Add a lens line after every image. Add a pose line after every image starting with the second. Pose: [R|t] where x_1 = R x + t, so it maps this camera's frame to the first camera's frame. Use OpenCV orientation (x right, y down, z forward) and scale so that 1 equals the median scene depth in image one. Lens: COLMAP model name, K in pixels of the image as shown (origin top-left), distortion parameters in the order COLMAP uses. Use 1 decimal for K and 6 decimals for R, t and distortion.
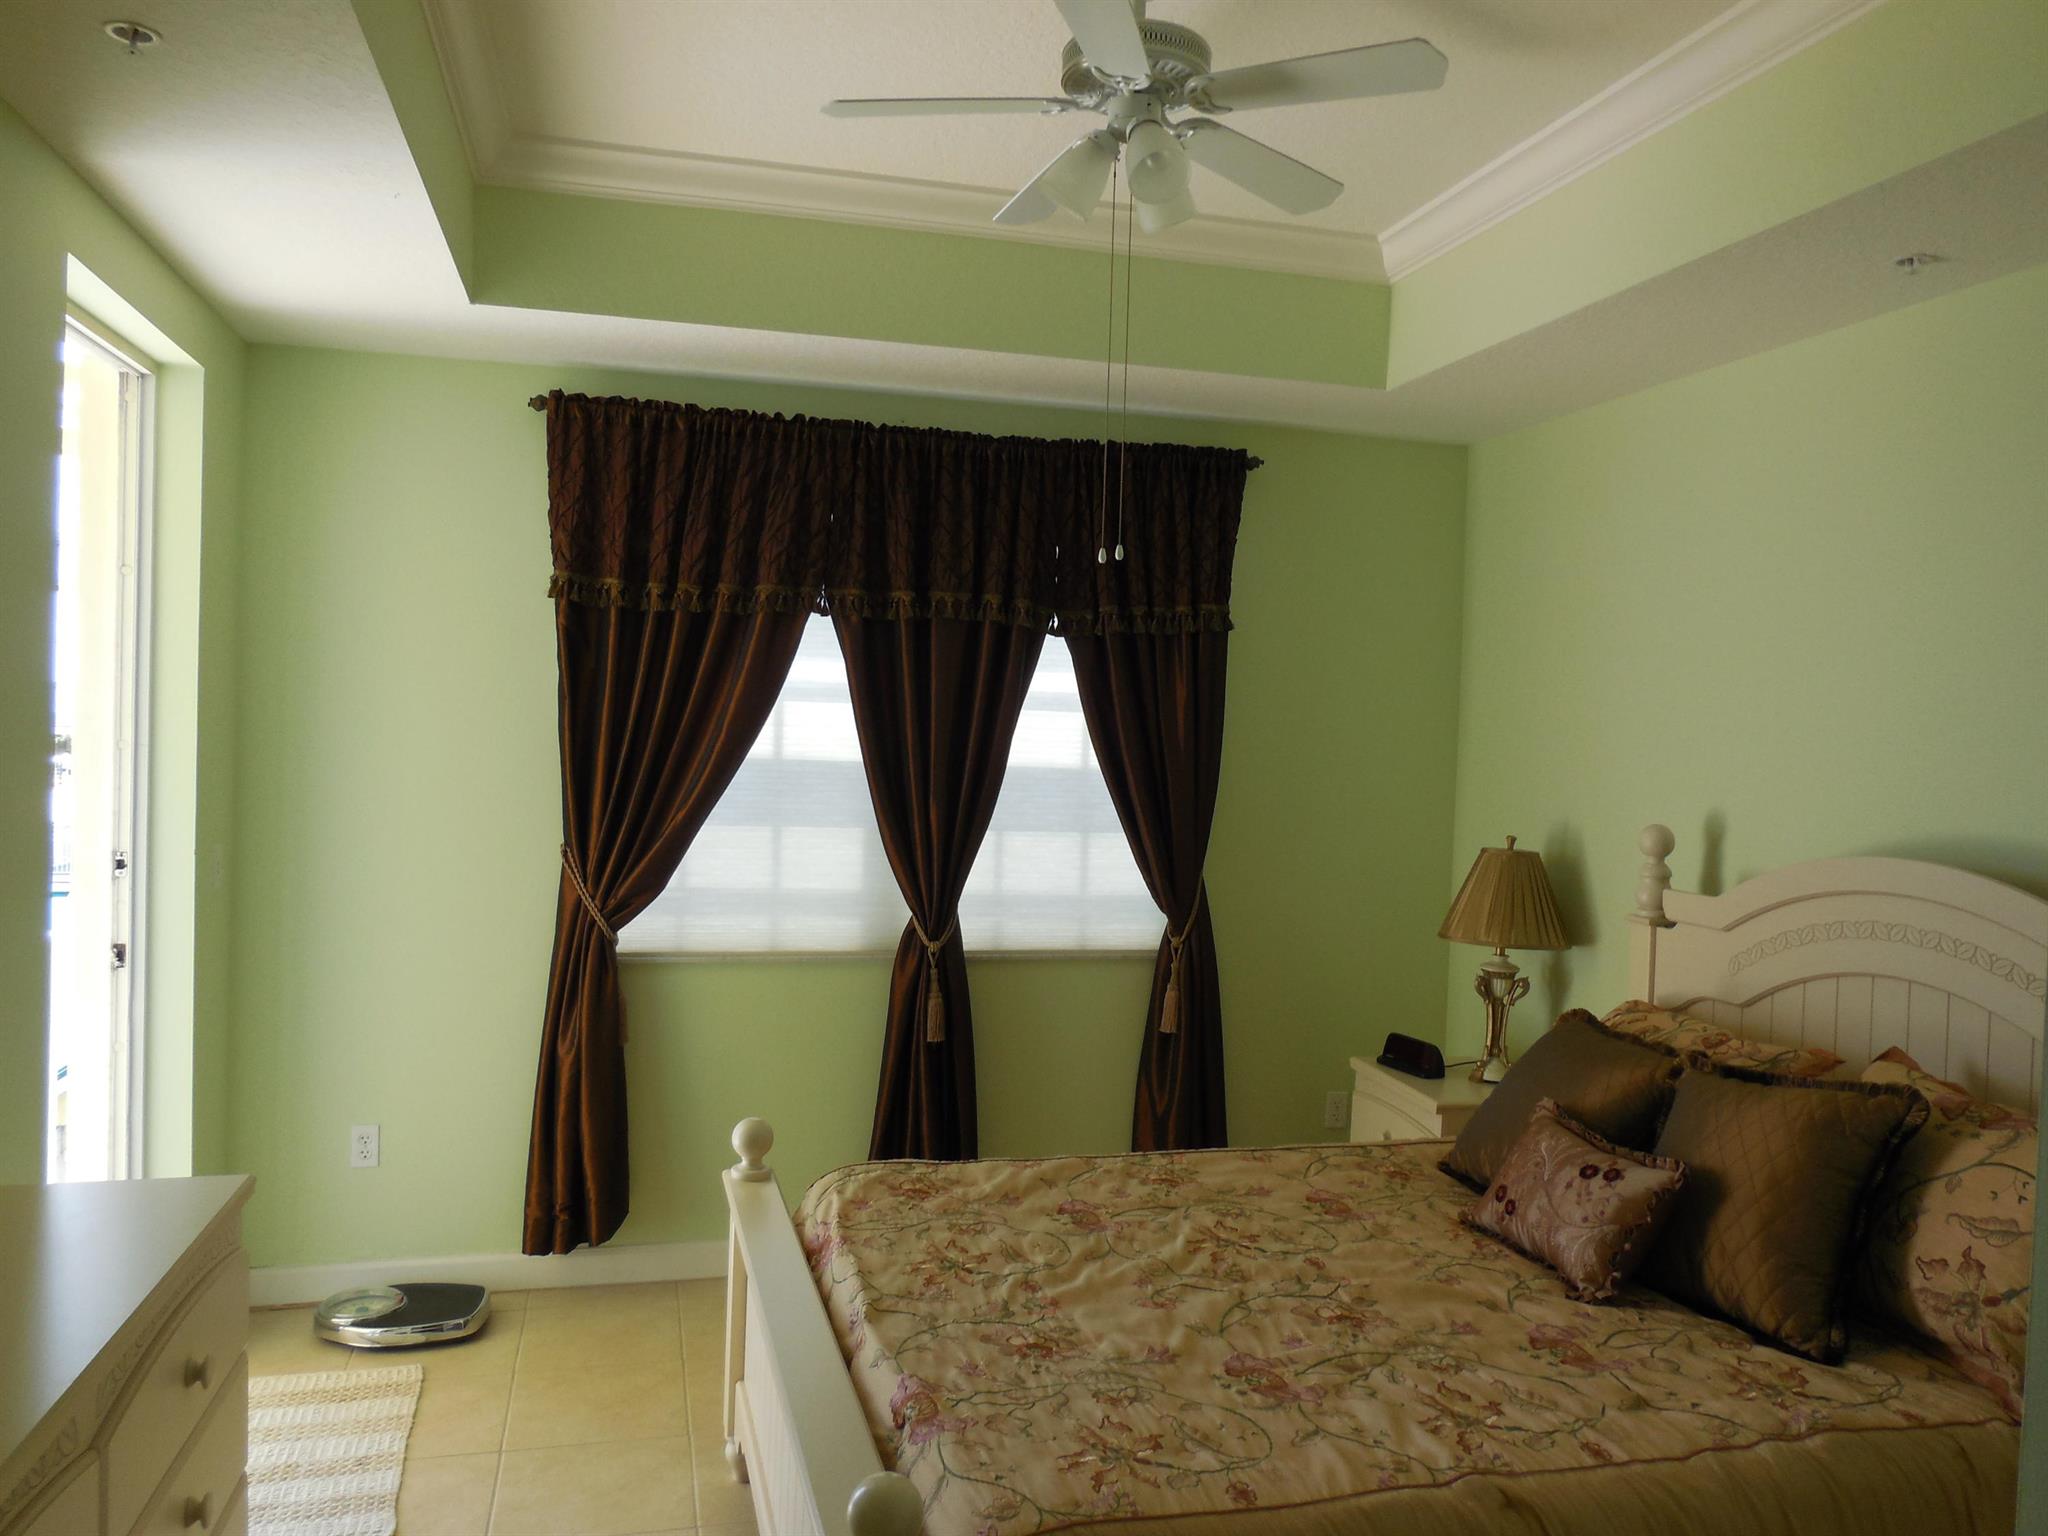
lens RADIAL K [[1507.8, 0, 1014.9], [0, 1507.8, 758.7], [0, 0, 1]] dist [-0.027199, 0.008733]
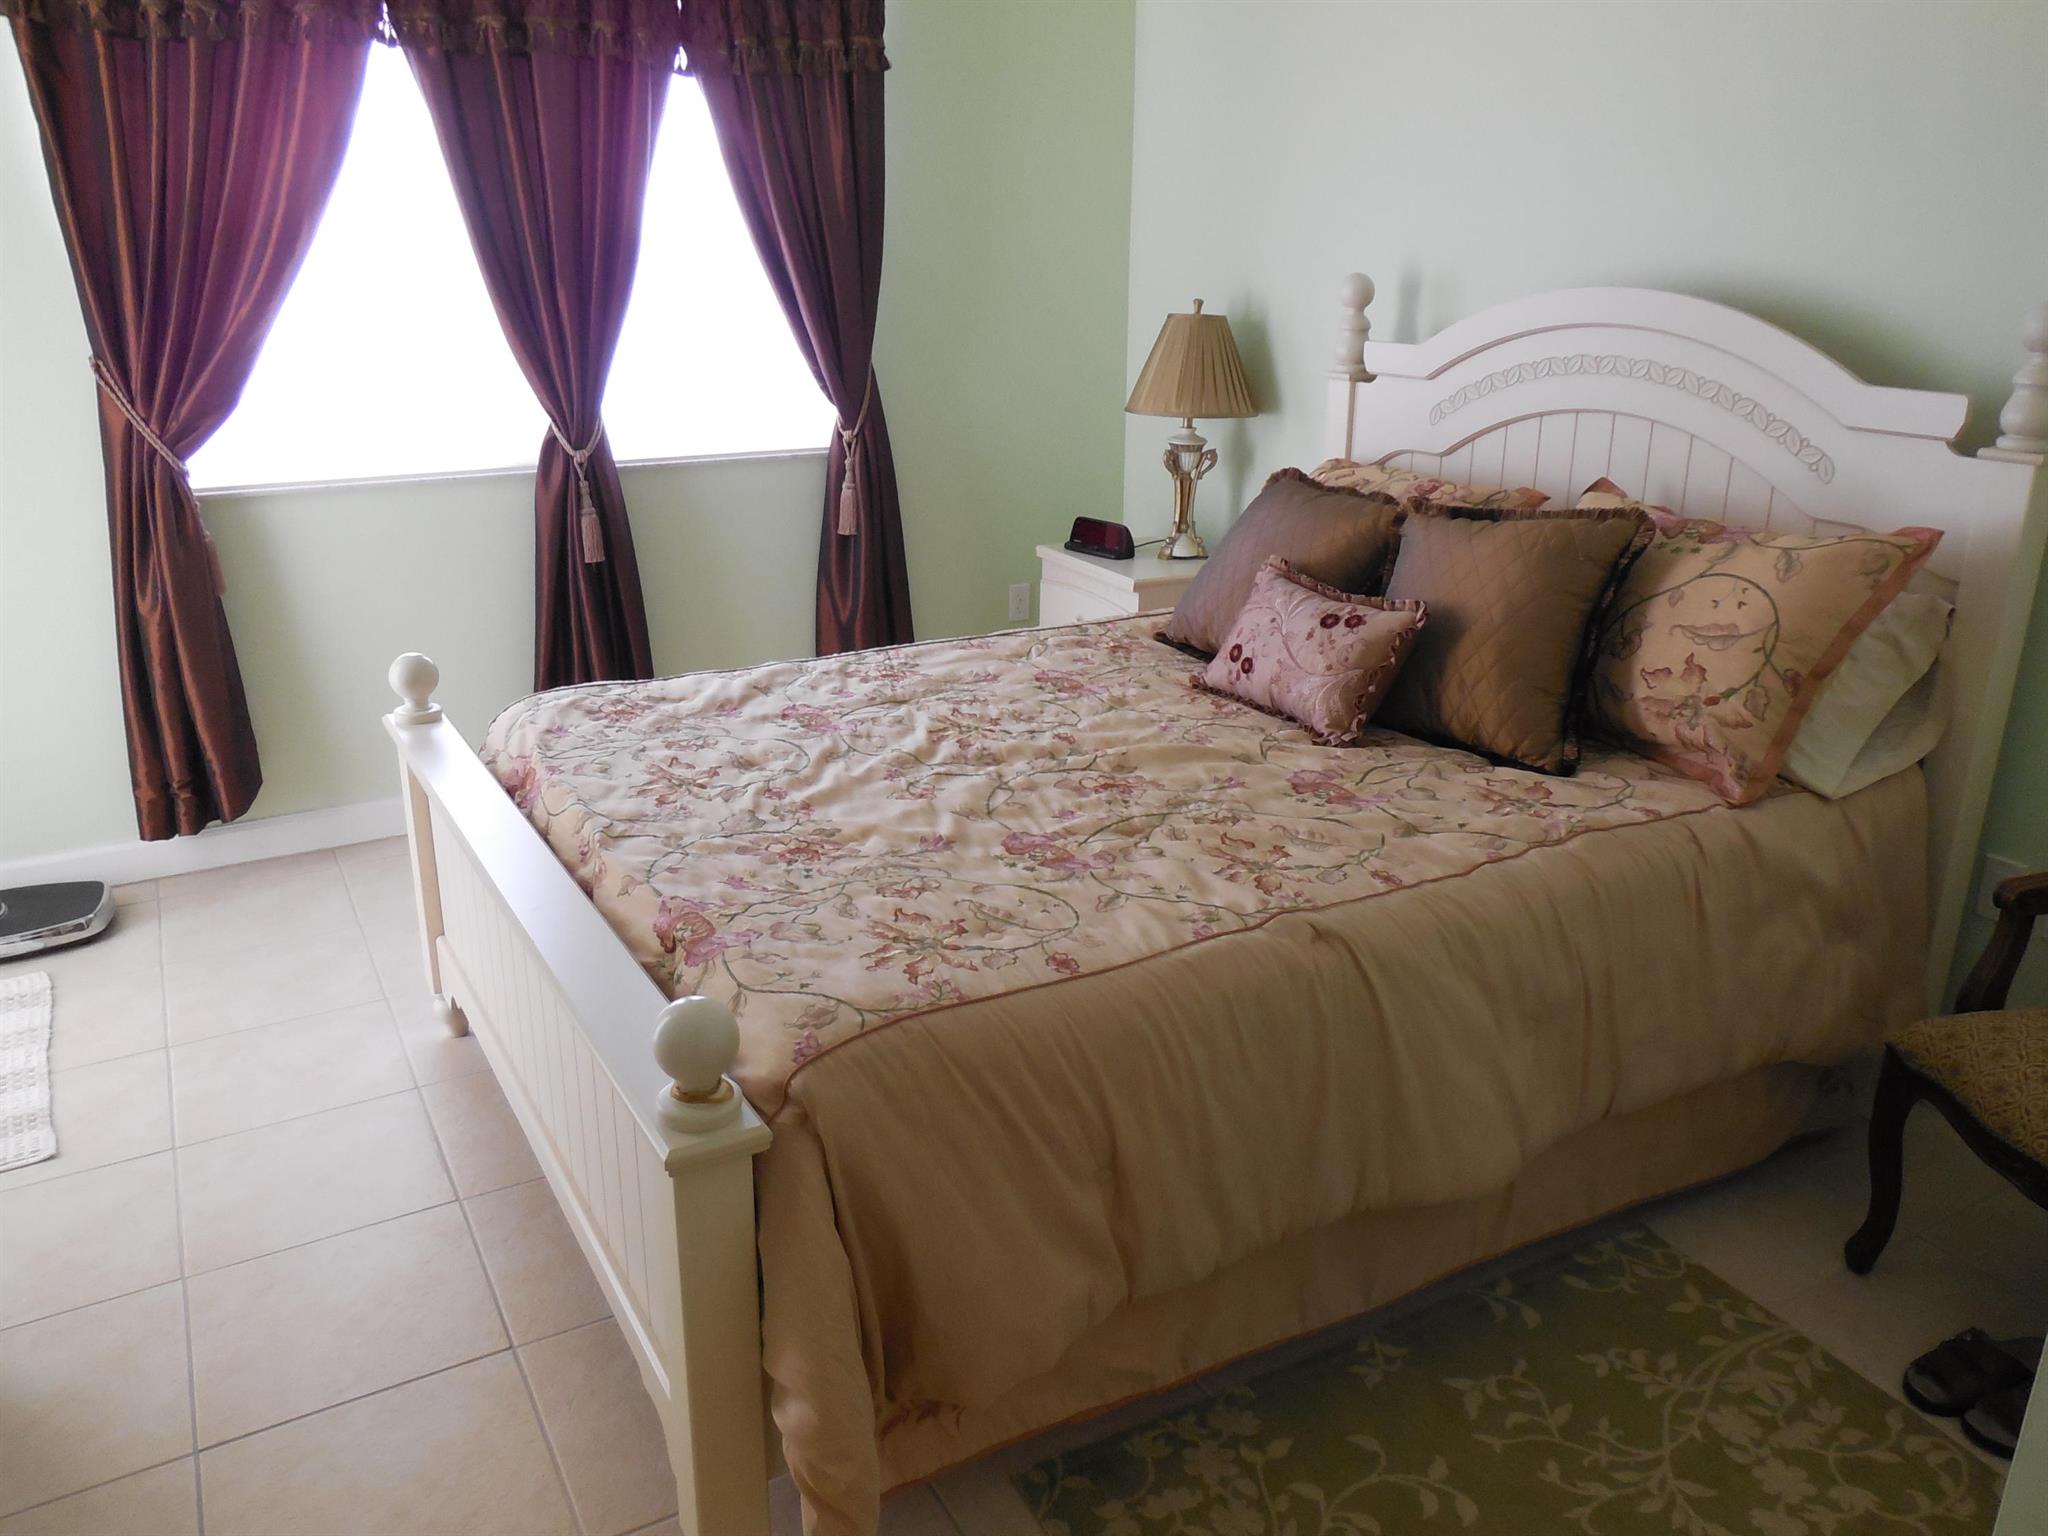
lens RADIAL K [[1523.6, 0, 1029.2], [0, 1523.6, 755.6], [0, 0, 1]] dist [-0.035693, 0.028220]
pose [[0.964461, -0.109324, 0.240546, -0.057322], [0.031459, 0.951425, 0.306270, 0.047948], [-0.262344, -0.287818, 0.921052, 0.107302]]
